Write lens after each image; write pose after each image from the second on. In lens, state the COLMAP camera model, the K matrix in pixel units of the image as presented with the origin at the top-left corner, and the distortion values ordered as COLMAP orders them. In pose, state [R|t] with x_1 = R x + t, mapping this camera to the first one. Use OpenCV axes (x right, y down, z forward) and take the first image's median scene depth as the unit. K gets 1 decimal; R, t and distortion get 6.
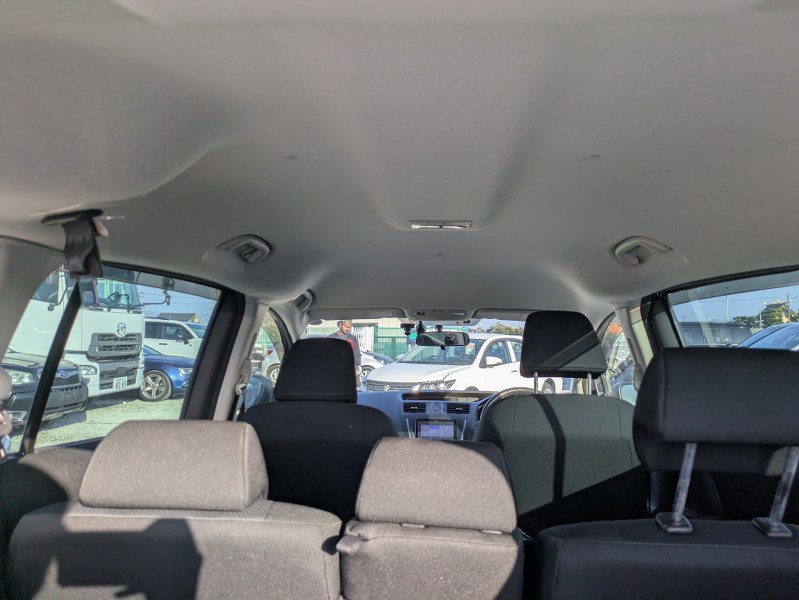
lens RADIAL K [[585.6, 0, 399.5], [0, 585.6, 300.0], [0, 0, 1]] dist [0.039099, -0.020374]
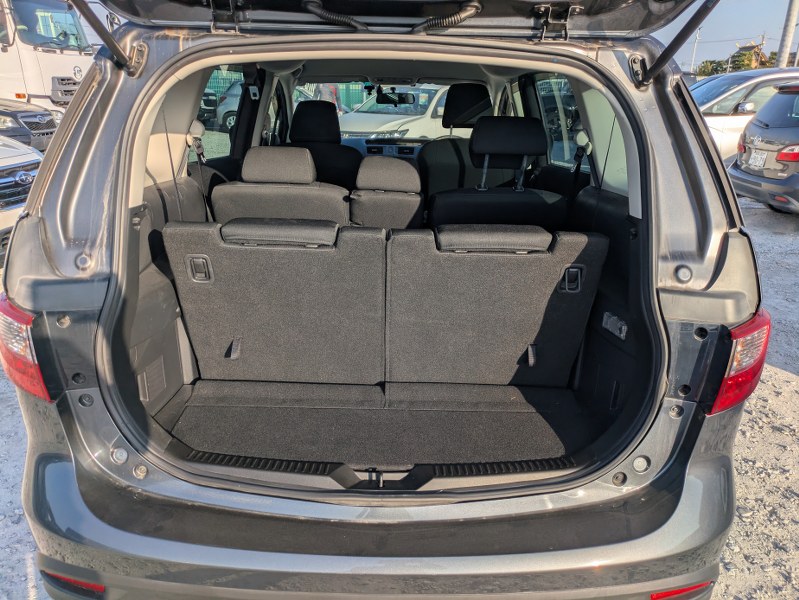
lens RADIAL K [[585.6, 0, 399.5], [0, 585.6, 300.0], [0, 0, 1]] dist [0.039099, -0.020374]
pose [[0.997186, -0.015213, 0.073409, -0.007034], [-0.015956, 0.913695, 0.406087, -0.017275], [-0.073251, -0.406115, 0.910881, -0.124751]]
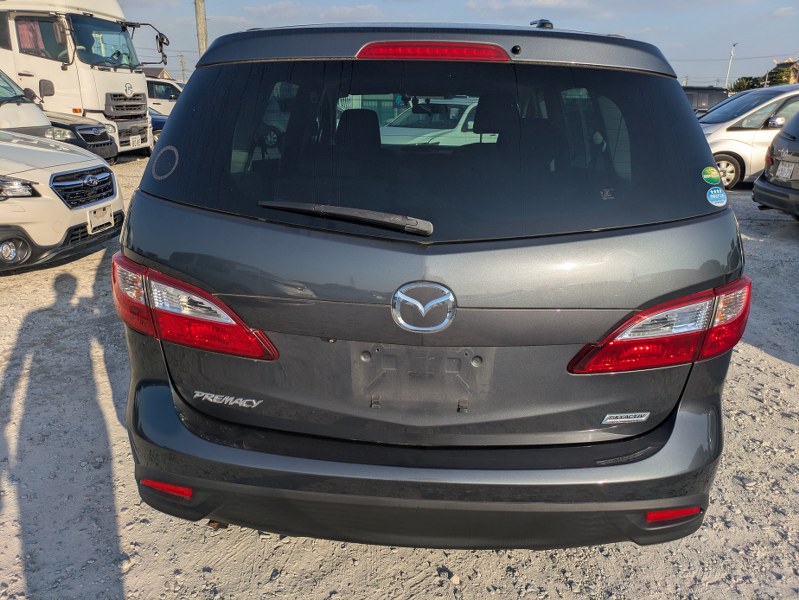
lens RADIAL K [[589.5, 0, 392.8], [0, 589.5, 297.5], [0, 0, 1]] dist [0.017778, 0.001932]
pose [[0.999817, 0.006135, 0.018137, -0.012046], [-0.012553, 0.925306, 0.379014, -0.015813], [-0.014457, -0.379172, 0.925213, -0.154911]]
